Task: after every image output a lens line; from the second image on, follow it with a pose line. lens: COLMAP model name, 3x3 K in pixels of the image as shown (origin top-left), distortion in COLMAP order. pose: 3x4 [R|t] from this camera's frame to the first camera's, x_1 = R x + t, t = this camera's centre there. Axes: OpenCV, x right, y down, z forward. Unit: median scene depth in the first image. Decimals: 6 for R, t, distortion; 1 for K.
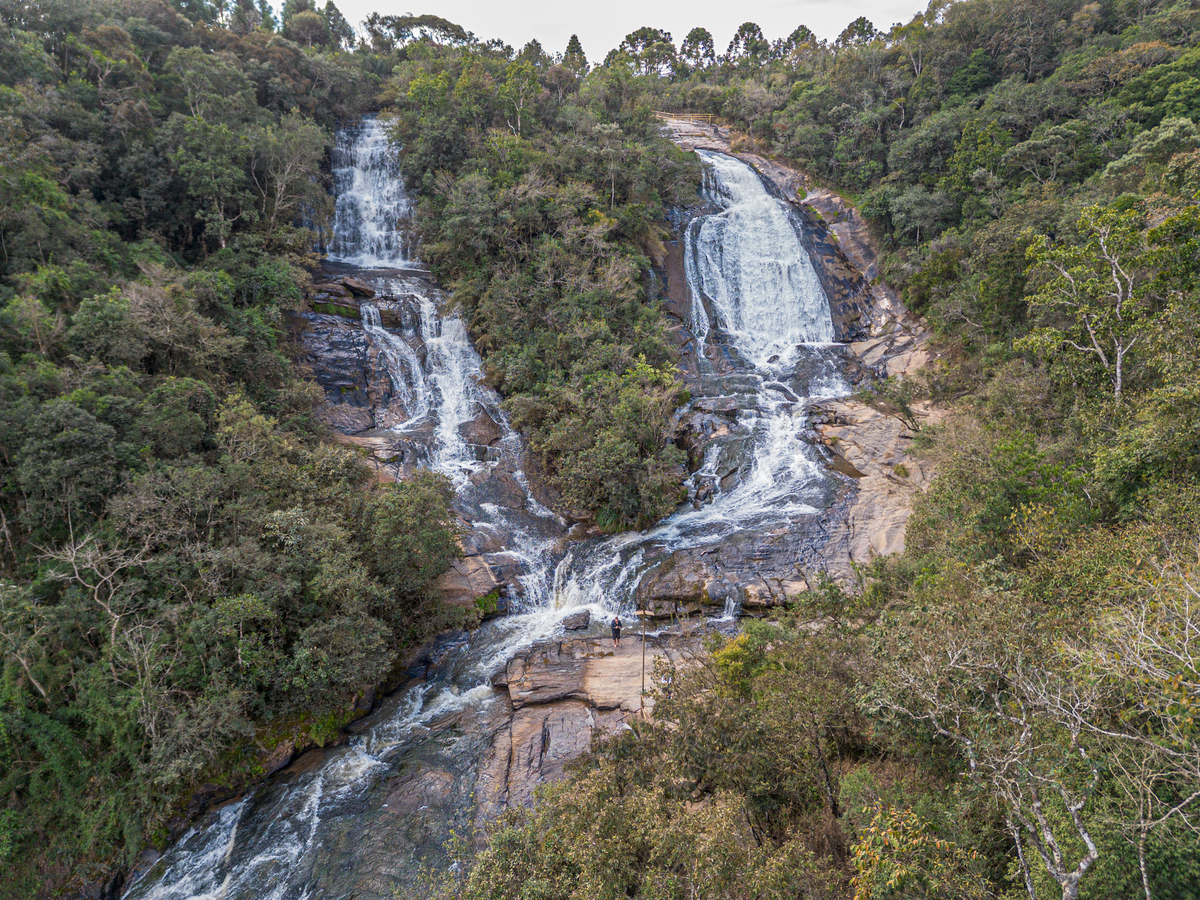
lens RADIAL K [[841.3, 0, 600.0], [0, 841.3, 450.0], [0, 0, 1]] dist [0.045922, -0.000658]
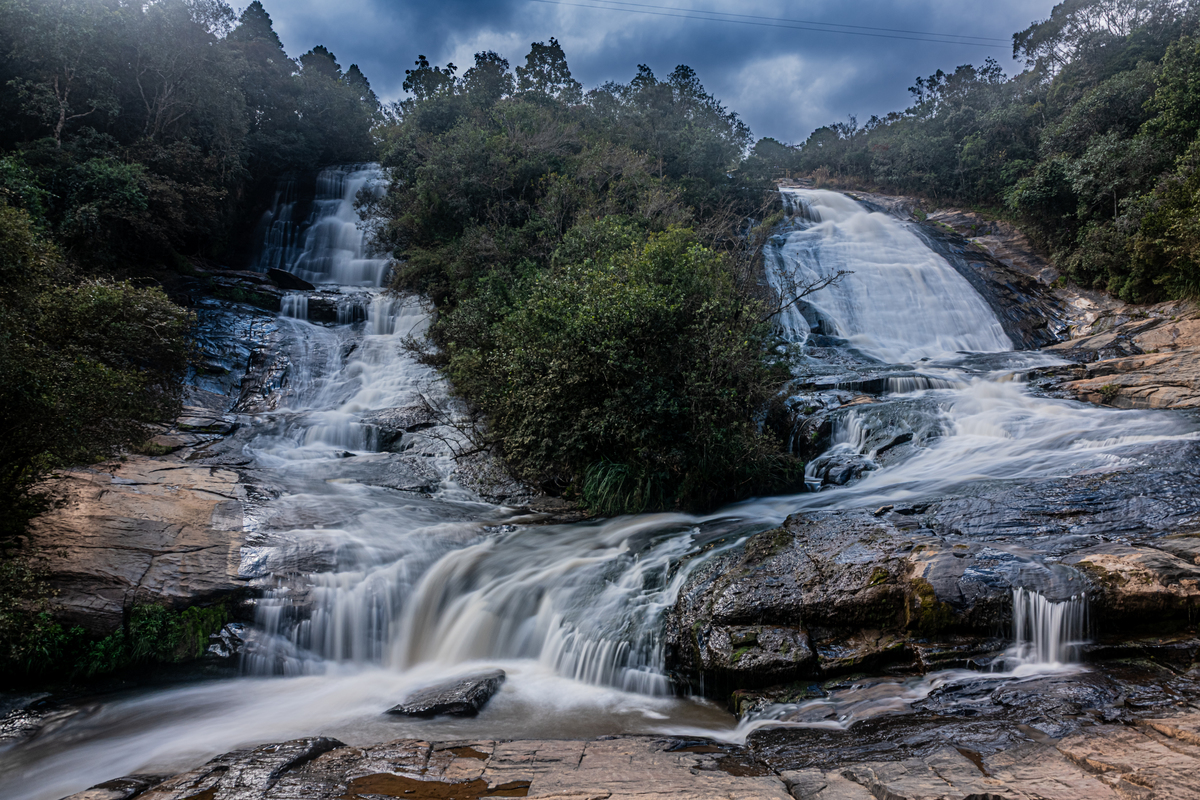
lens RADIAL K [[820.1, 0, 600.0], [0, 820.1, 400.0], [0, 0, 1]] dist [-0.018982, -0.002425]
pose [[0.995702, -0.006605, -0.092376, 0.034674], [-0.025167, 0.940618, -0.338533, 0.146151], [0.089127, 0.339403, 0.936409, 0.523382]]
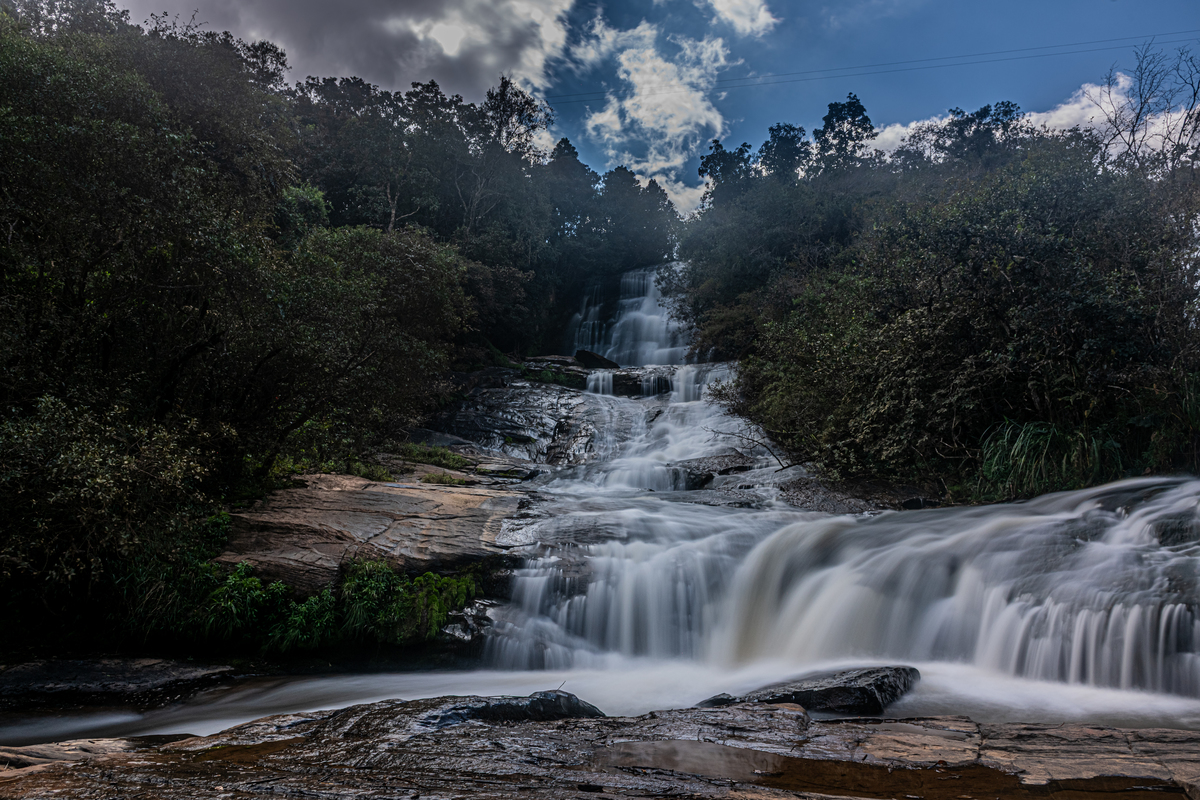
lens RADIAL K [[820.1, 0, 600.0], [0, 820.1, 400.0], [0, 0, 1]] dist [-0.018982, -0.002425]
pose [[0.892776, -0.099660, -0.439340, 0.006298], [-0.122910, 0.884342, -0.450369, 0.163578], [0.433411, 0.456077, 0.777270, 0.613303]]
